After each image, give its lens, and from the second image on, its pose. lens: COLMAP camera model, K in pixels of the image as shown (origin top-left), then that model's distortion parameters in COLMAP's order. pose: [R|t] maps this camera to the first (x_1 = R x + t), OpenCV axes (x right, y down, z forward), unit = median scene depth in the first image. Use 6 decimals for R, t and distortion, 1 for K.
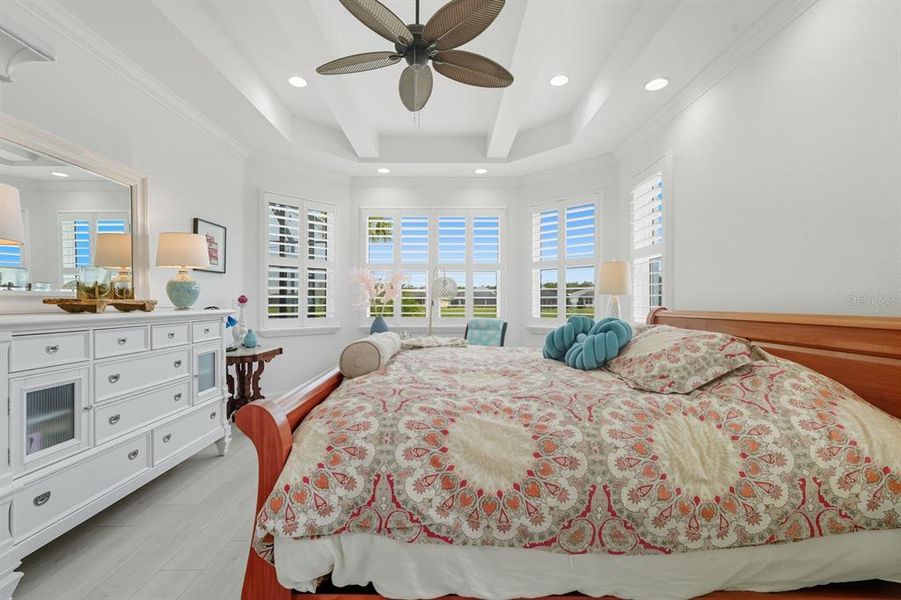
lens RADIAL K [[402.2, 0, 455.1], [0, 402.2, 293.8], [0, 0, 1]] dist [-0.009495, 0.000372]
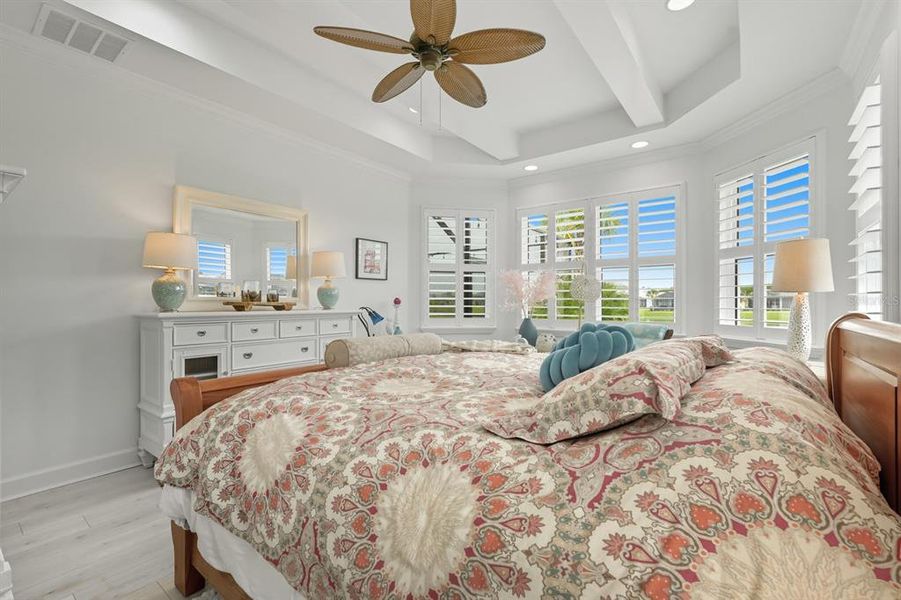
lens RADIAL K [[402.2, 0, 455.1], [0, 402.2, 293.8], [0, 0, 1]] dist [-0.009495, 0.000372]
pose [[0.792717, -0.013636, -0.609437, 0.471849], [0.012400, 0.999904, -0.006243, 0.001962], [0.609463, -0.002608, 0.792810, 0.212339]]
